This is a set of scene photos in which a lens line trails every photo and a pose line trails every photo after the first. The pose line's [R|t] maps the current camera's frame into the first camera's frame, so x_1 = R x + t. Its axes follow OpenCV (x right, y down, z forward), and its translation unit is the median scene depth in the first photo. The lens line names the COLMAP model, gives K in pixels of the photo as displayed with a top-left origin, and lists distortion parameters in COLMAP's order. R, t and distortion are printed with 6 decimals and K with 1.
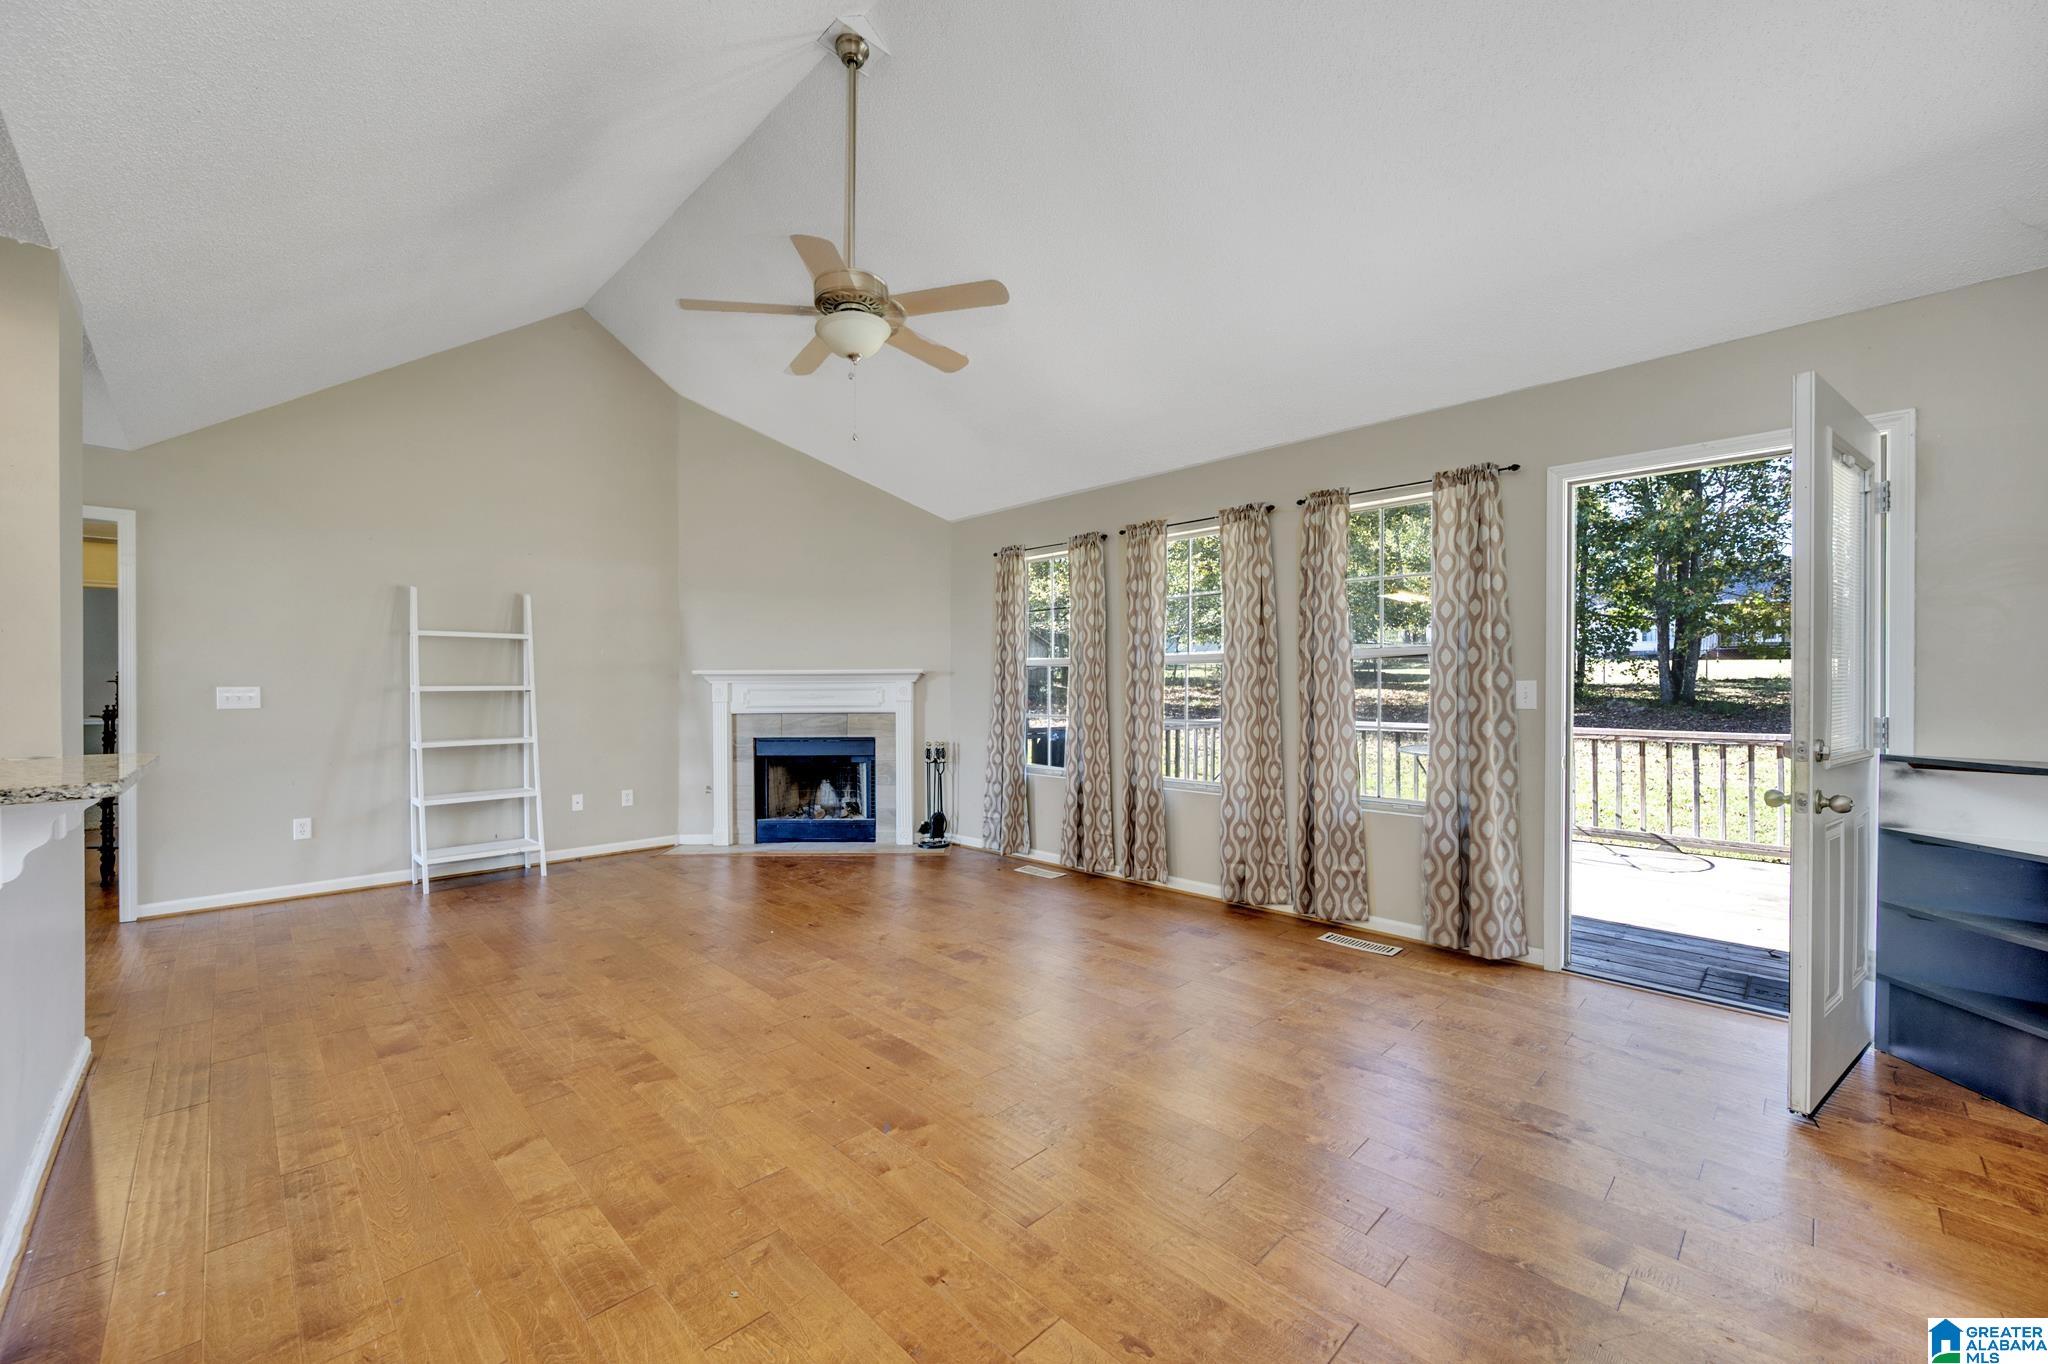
lens RADIAL K [[823.5, 0, 1009.5], [0, 823.5, 690.0], [0, 0, 1]] dist [-0.001934, 0.000094]
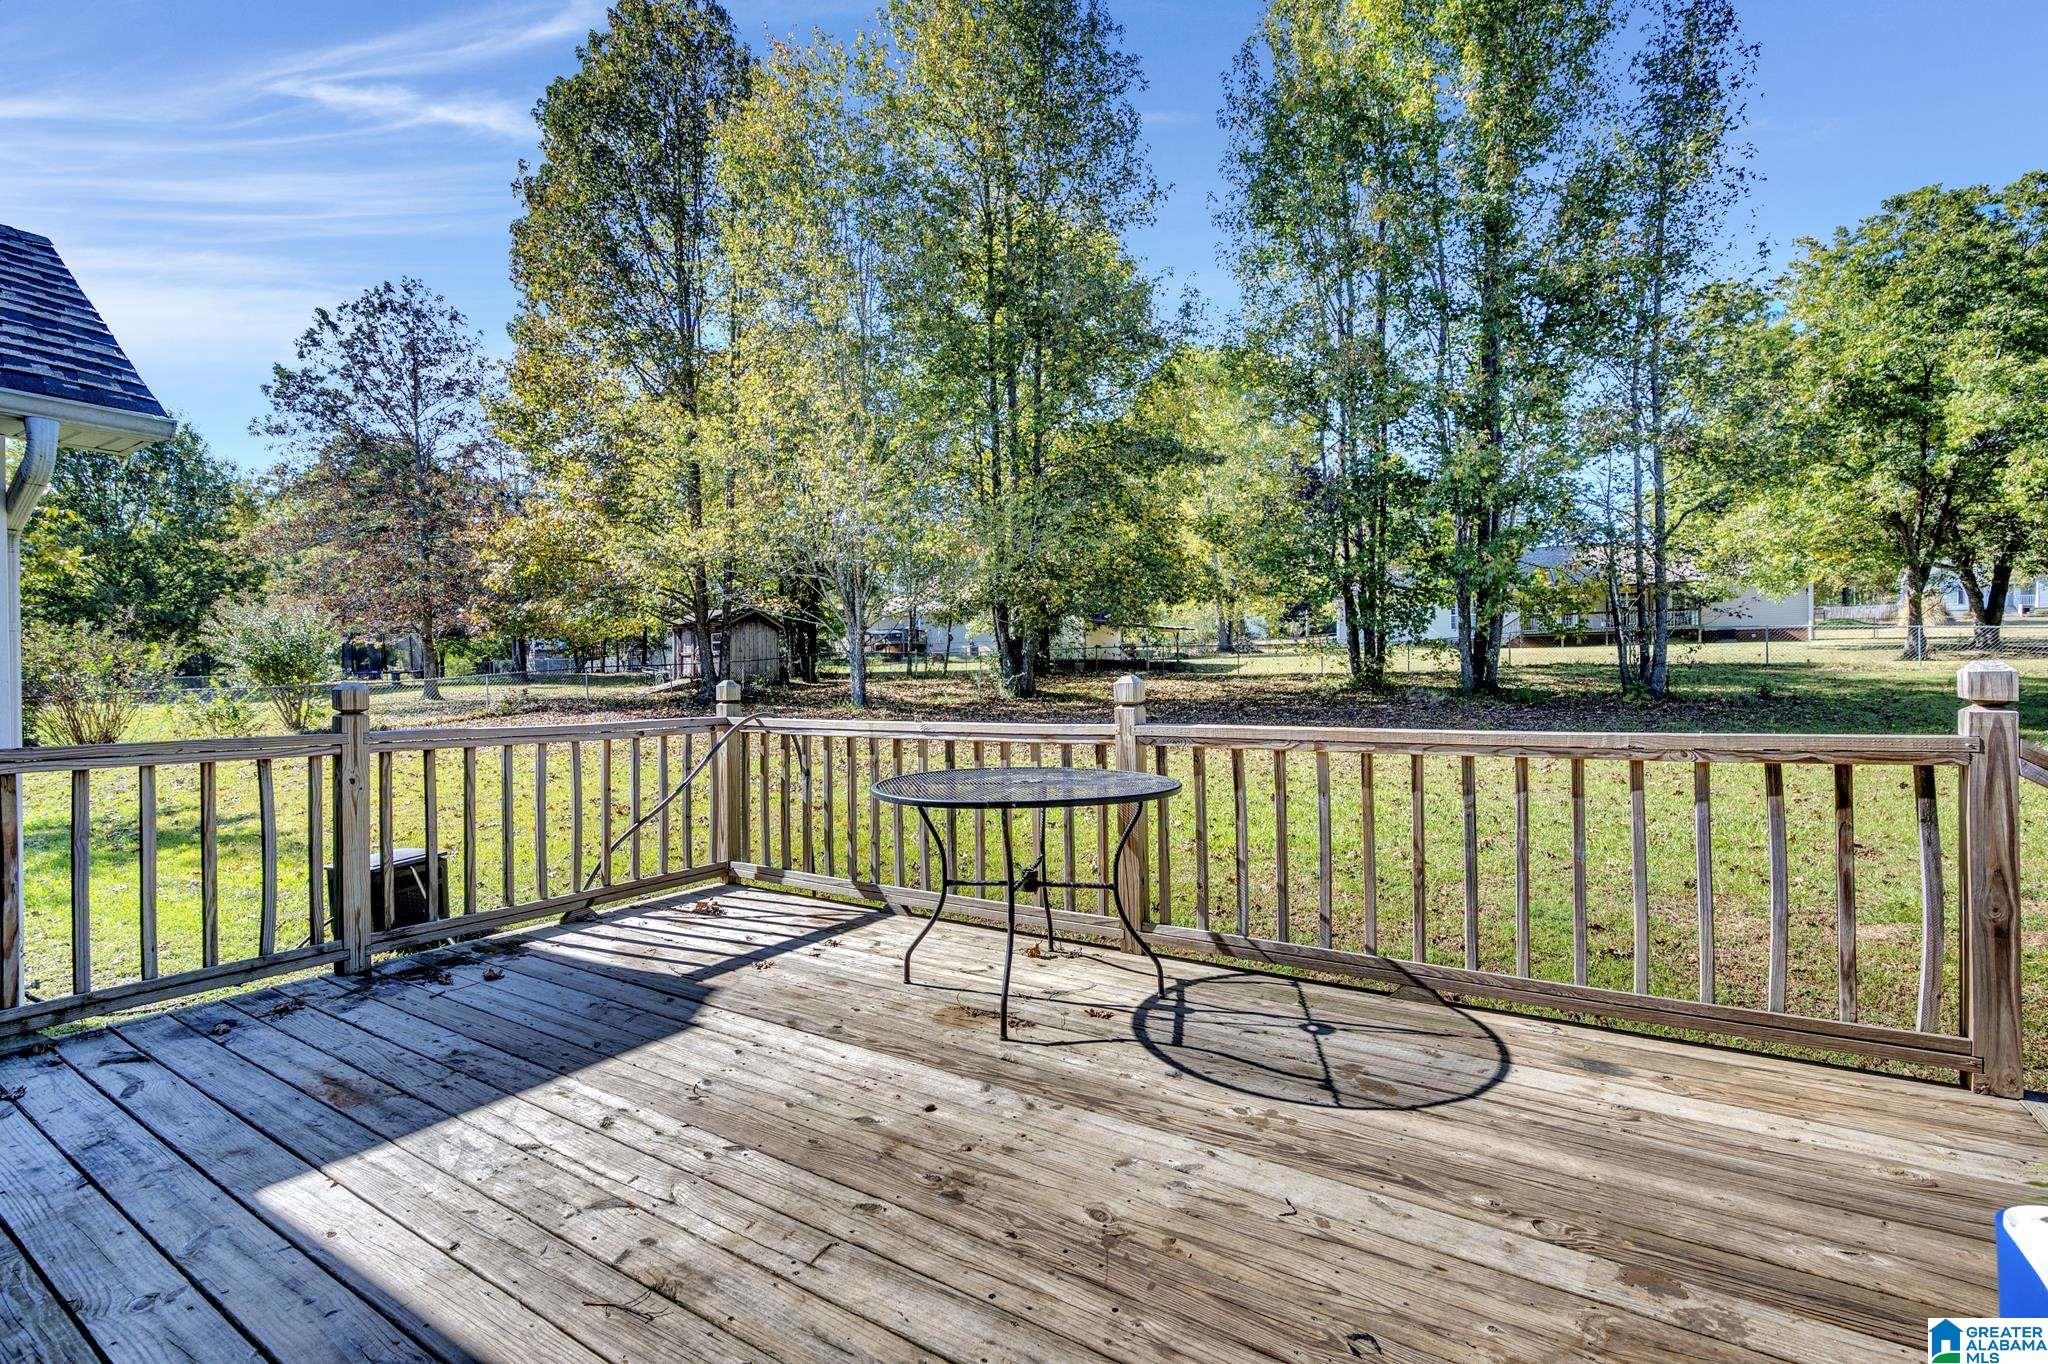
lens RADIAL K [[929.7, 0, 1025.8], [0, 929.7, 681.4], [0, 0, 1]] dist [-0.000626, -0.000013]
pose [[0.975670, -0.006404, 0.219150, 0.148137], [0.008244, 0.999938, -0.007481, 0.008303], [-0.219088, 0.009106, 0.975663, 0.169550]]
